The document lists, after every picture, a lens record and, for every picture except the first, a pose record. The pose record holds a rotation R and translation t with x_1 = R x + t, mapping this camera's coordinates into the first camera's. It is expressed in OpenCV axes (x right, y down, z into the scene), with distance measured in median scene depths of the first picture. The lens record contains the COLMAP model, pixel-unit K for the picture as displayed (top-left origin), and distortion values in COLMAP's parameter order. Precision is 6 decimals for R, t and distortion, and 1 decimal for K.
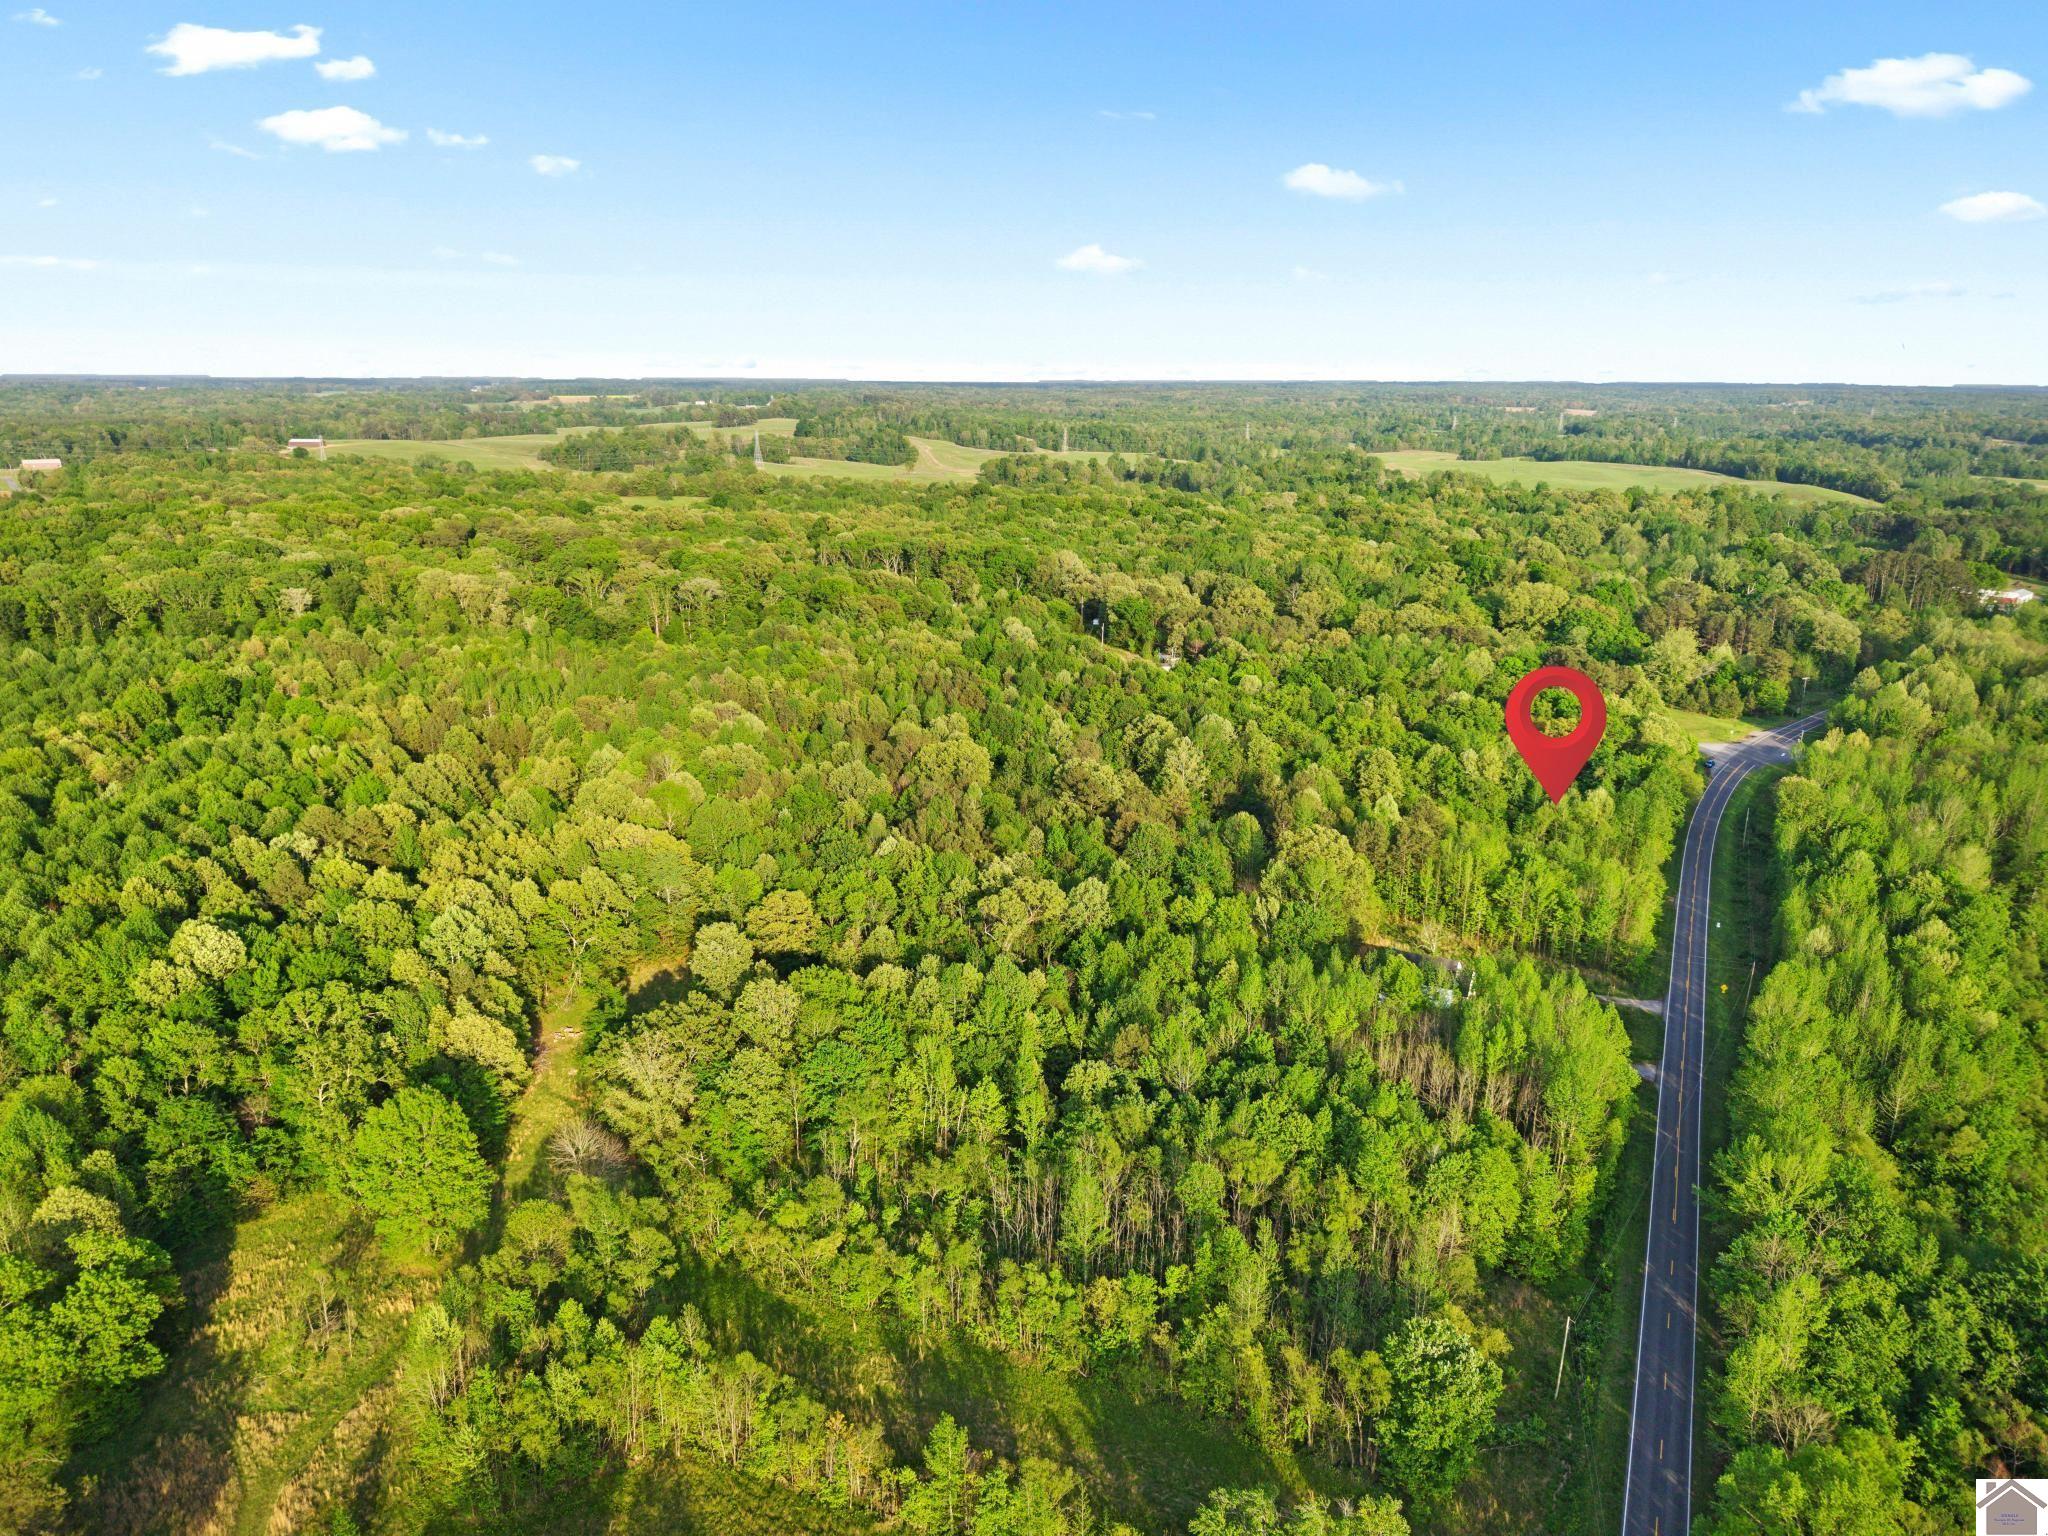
lens RADIAL K [[1390.7, 0, 1024.0], [0, 1390.7, 768.0], [0, 0, 1]] dist [-0.002309, -0.002934]
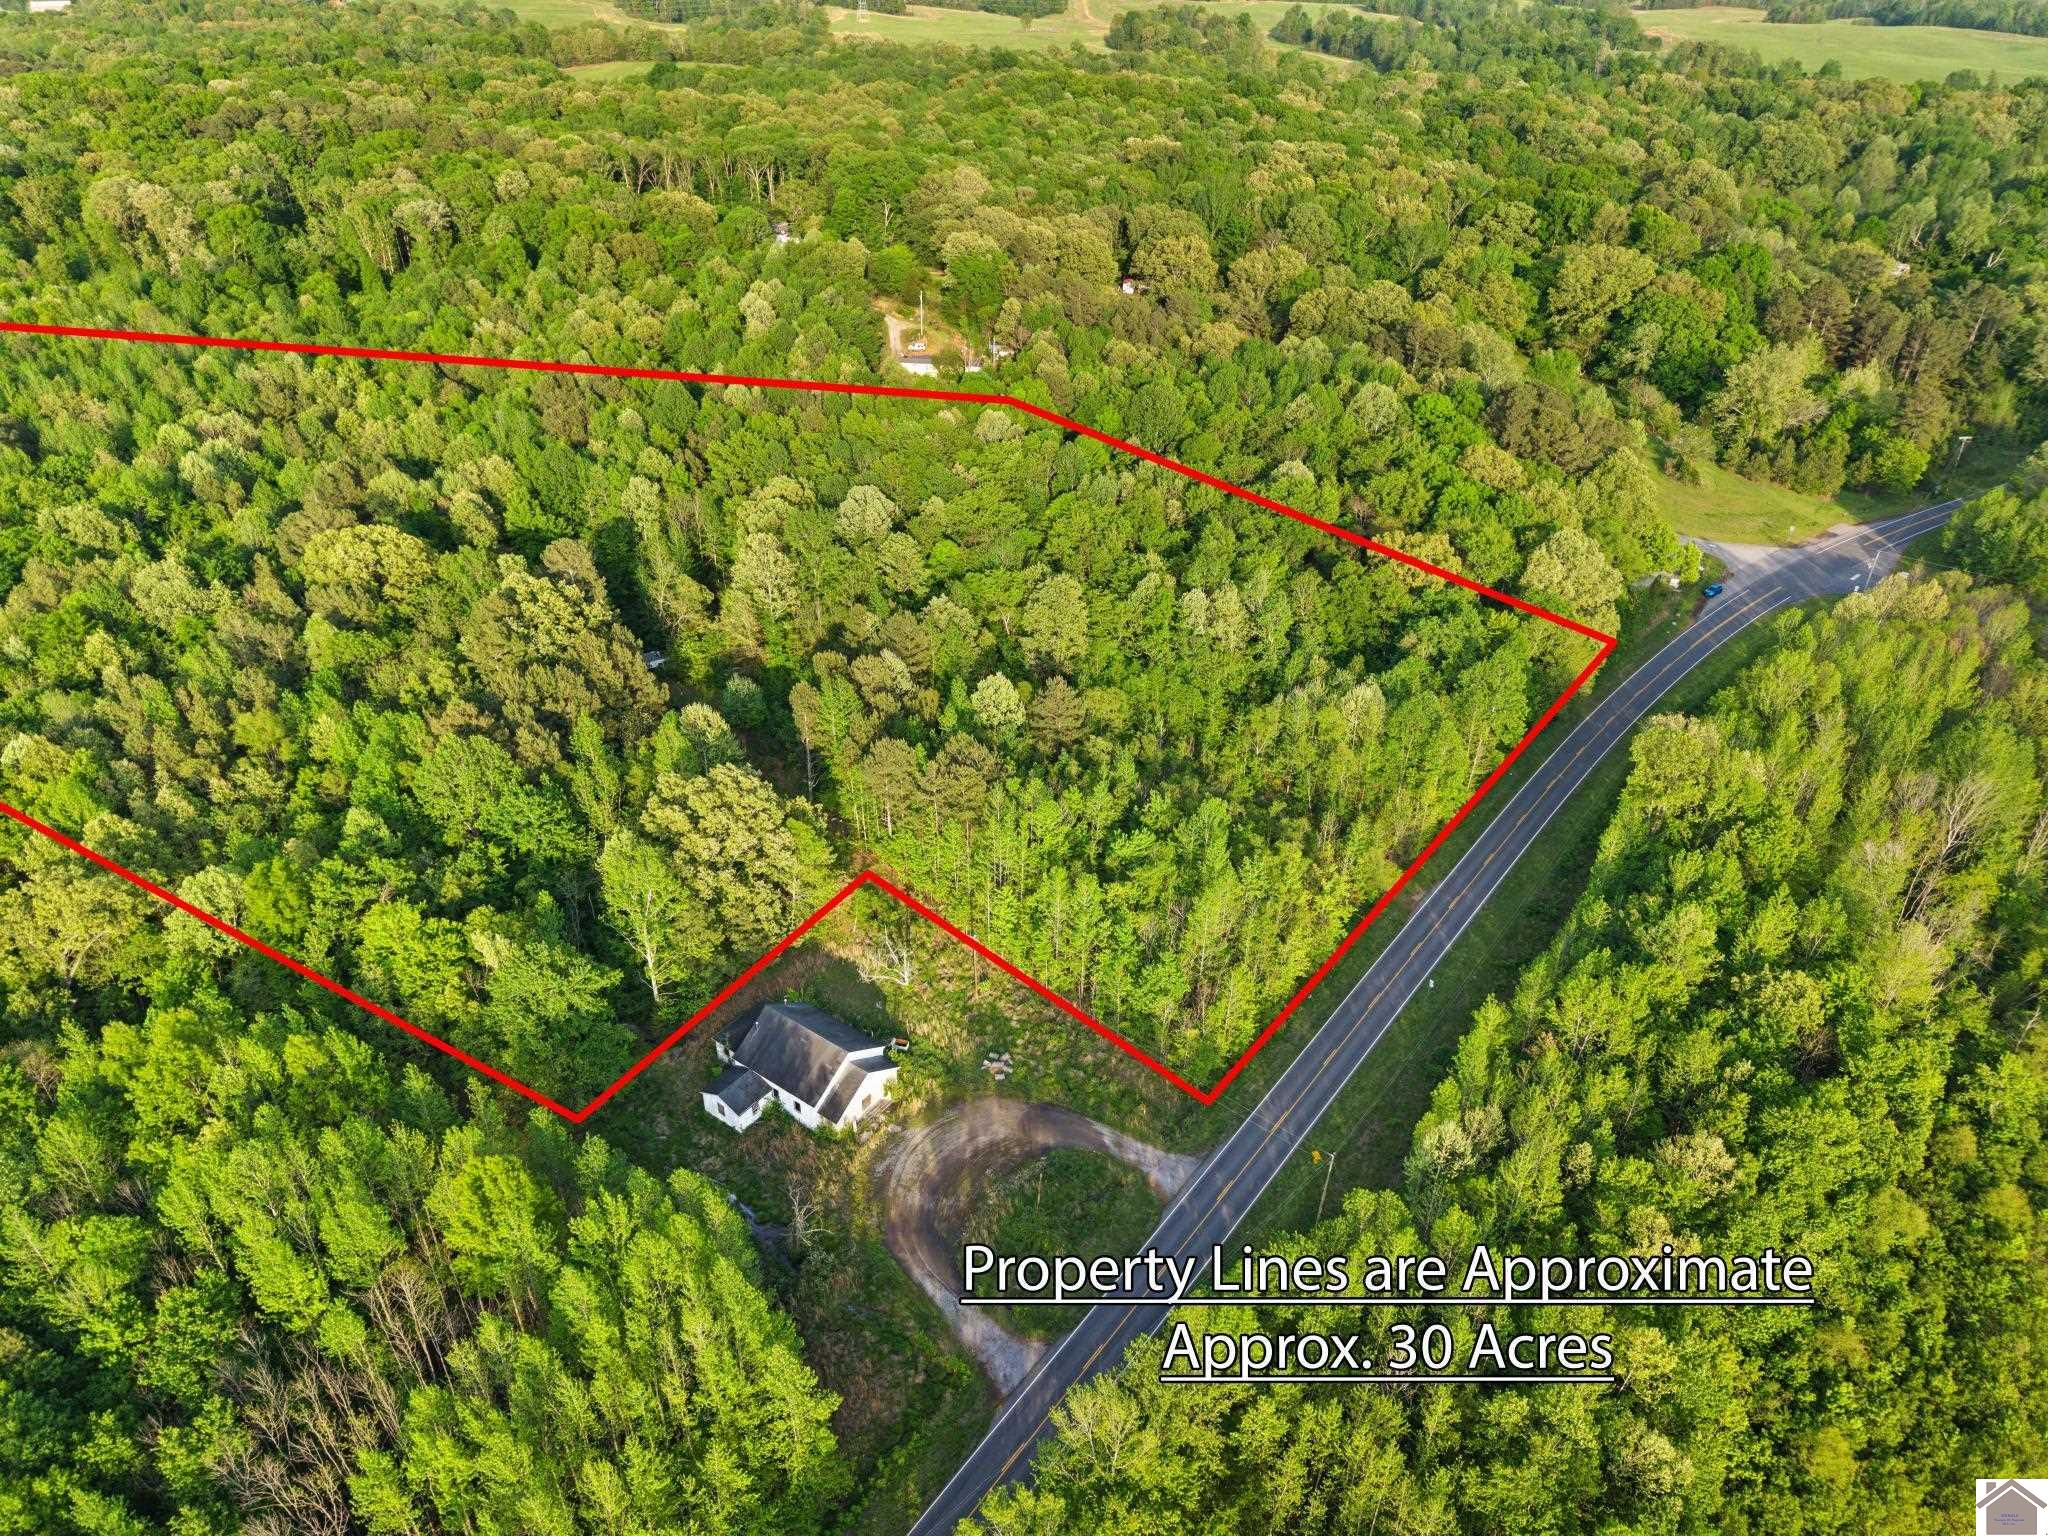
lens RADIAL K [[1390.7, 0, 1024.0], [0, 1390.7, 768.0], [0, 0, 1]] dist [-0.002309, -0.002934]
pose [[0.980961, 0.104141, -0.163919, 0.259799], [-0.053558, 0.956400, 0.287106, -0.080464], [0.186672, -0.272861, 0.943769, 0.276255]]
